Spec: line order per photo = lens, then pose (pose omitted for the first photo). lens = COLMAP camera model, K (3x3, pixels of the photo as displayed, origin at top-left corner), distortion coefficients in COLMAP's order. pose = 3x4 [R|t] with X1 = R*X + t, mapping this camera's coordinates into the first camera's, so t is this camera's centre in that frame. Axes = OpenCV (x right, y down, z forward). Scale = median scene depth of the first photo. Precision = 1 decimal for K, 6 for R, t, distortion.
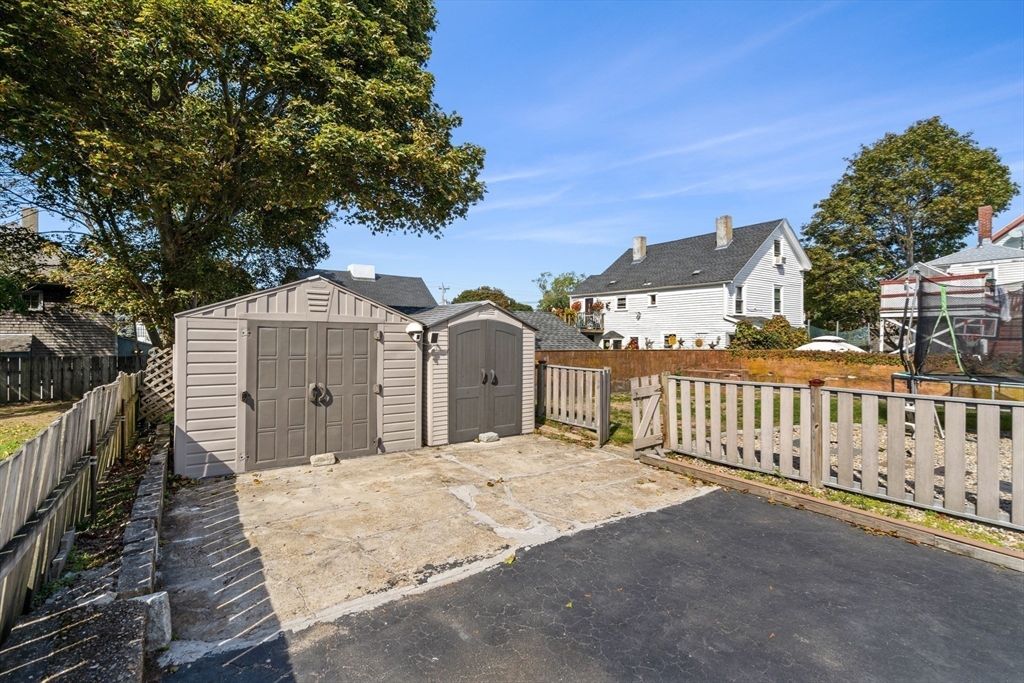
lens RADIAL K [[469.0, 0, 511.8], [0, 469.0, 338.5], [0, 0, 1]] dist [-0.003404, 0.000702]
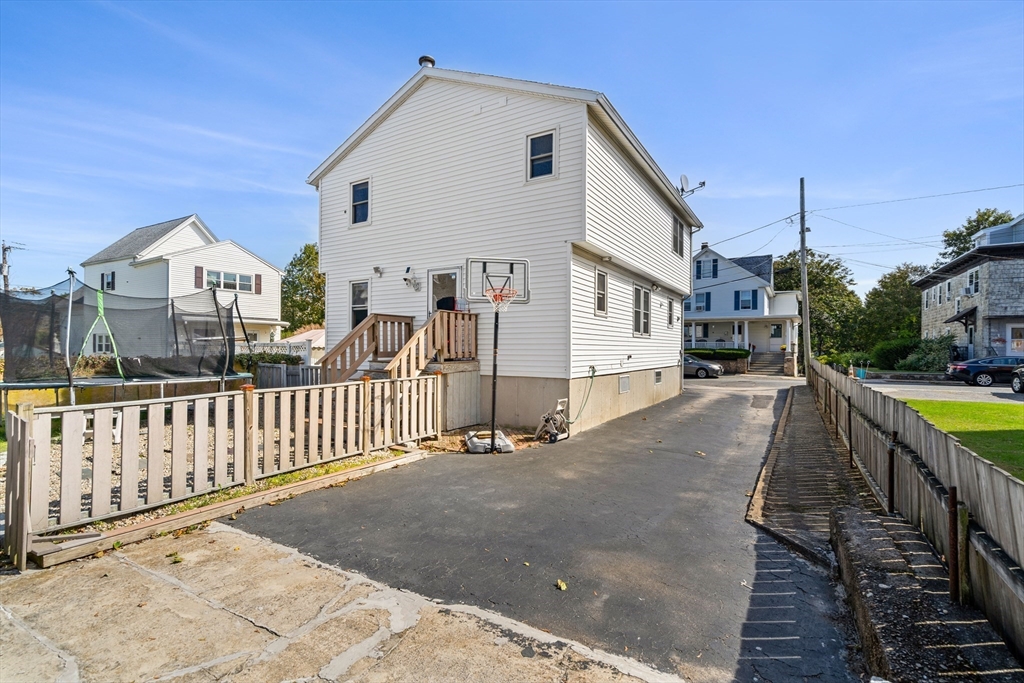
lens RADIAL K [[469.0, 0, 510.1], [0, 469.0, 336.9], [0, 0, 1]] dist [-0.003404, 0.000702]
pose [[-0.421199, 0.012320, 0.906885, -0.703082], [-0.008717, 0.999807, -0.017630, -0.010083], [-0.906926, -0.015331, -0.421010, 1.105411]]
